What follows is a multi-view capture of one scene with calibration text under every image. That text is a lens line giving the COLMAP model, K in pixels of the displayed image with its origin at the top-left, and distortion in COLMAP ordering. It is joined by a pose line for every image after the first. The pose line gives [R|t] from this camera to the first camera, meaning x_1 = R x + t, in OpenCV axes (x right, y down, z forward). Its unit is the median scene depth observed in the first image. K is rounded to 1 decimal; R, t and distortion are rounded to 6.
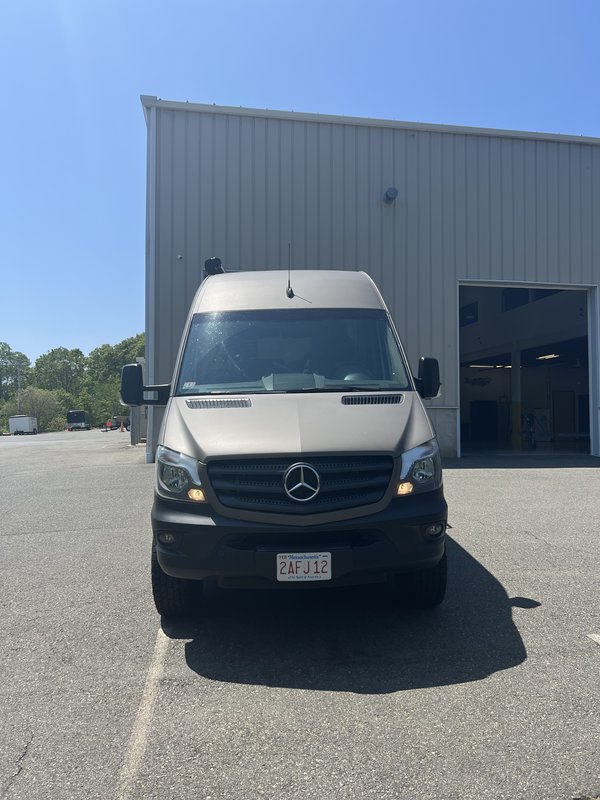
lens RADIAL K [[610.4, 0, 300.2], [0, 610.4, 398.3], [0, 0, 1]] dist [0.027577, -0.030960]
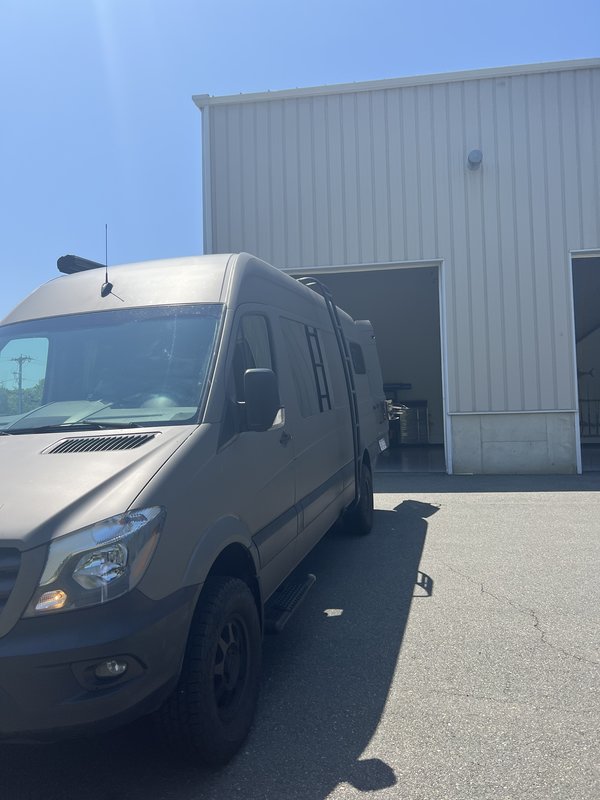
lens RADIAL K [[610.4, 0, 300.4], [0, 610.4, 402.1], [0, 0, 1]] dist [0.027577, -0.030960]
pose [[0.955239, -0.040862, -0.293000, 0.155573], [0.041853, 0.999120, -0.002890, -0.009318], [0.292860, -0.009502, 0.956108, 0.131765]]
